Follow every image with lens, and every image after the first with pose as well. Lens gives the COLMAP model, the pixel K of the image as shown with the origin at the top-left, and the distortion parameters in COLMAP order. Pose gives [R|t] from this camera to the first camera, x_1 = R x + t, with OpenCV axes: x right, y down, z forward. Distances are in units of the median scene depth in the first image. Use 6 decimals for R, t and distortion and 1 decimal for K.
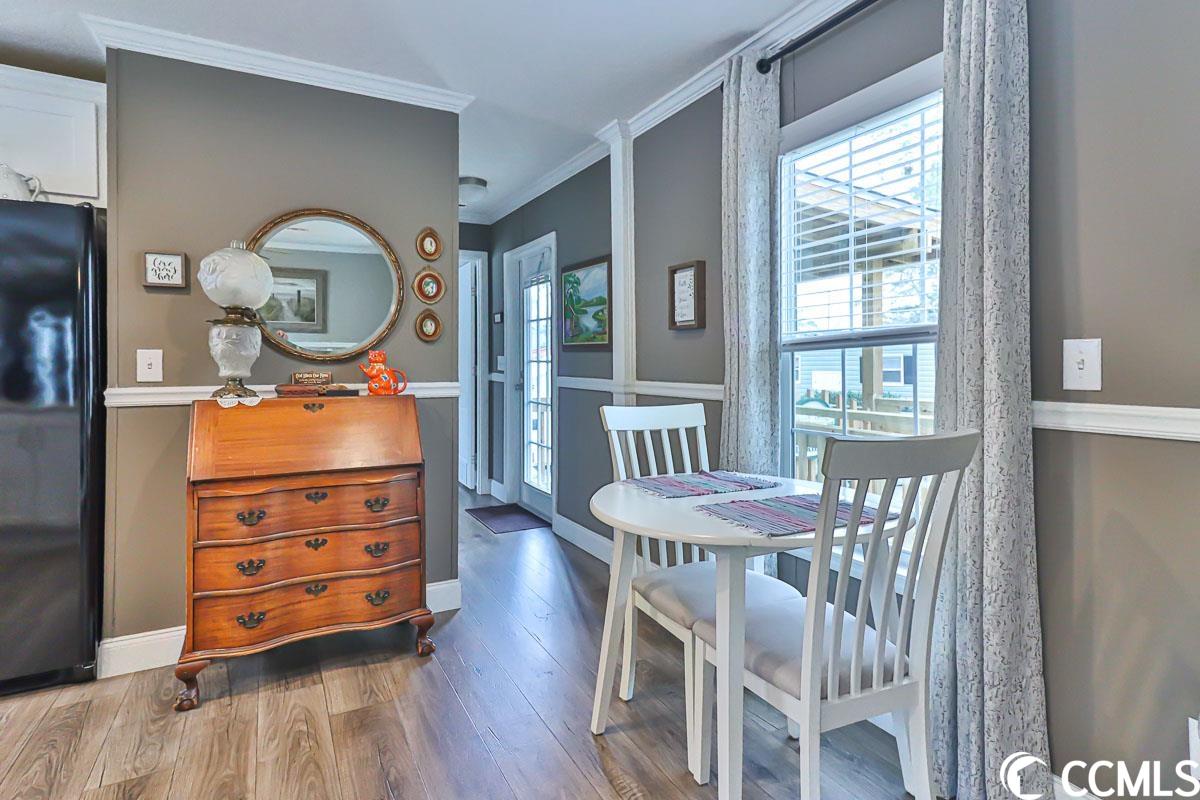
lens RADIAL K [[630.5, 0, 592.7], [0, 630.5, 360.7], [0, 0, 1]] dist [0.024728, -0.000064]
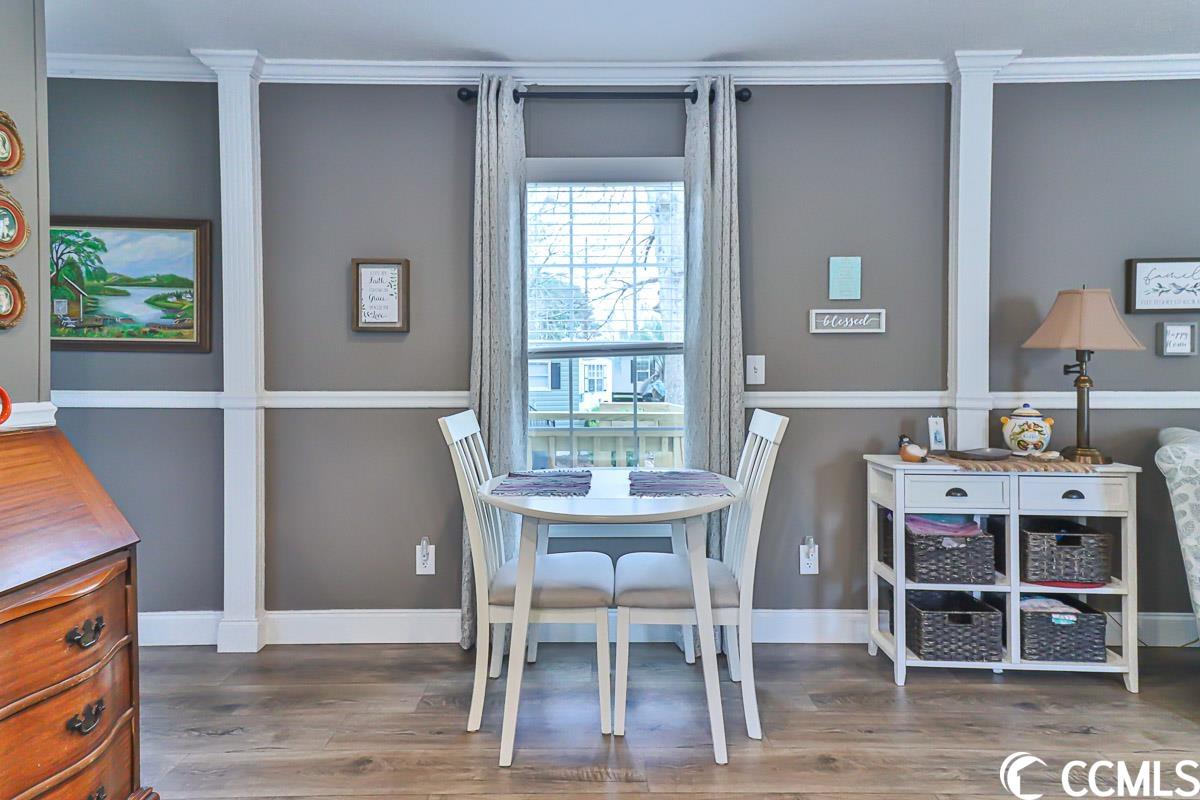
lens RADIAL K [[627.6, 0, 601.3], [0, 627.6, 369.0], [0, 0, 1]] dist [0.029634, 0.000302]
pose [[0.461173, 0.003688, 0.887303, -0.608065], [-0.003505, 0.999991, -0.002335, 0.005641], [-0.887303, -0.002033, 0.461182, 0.364429]]
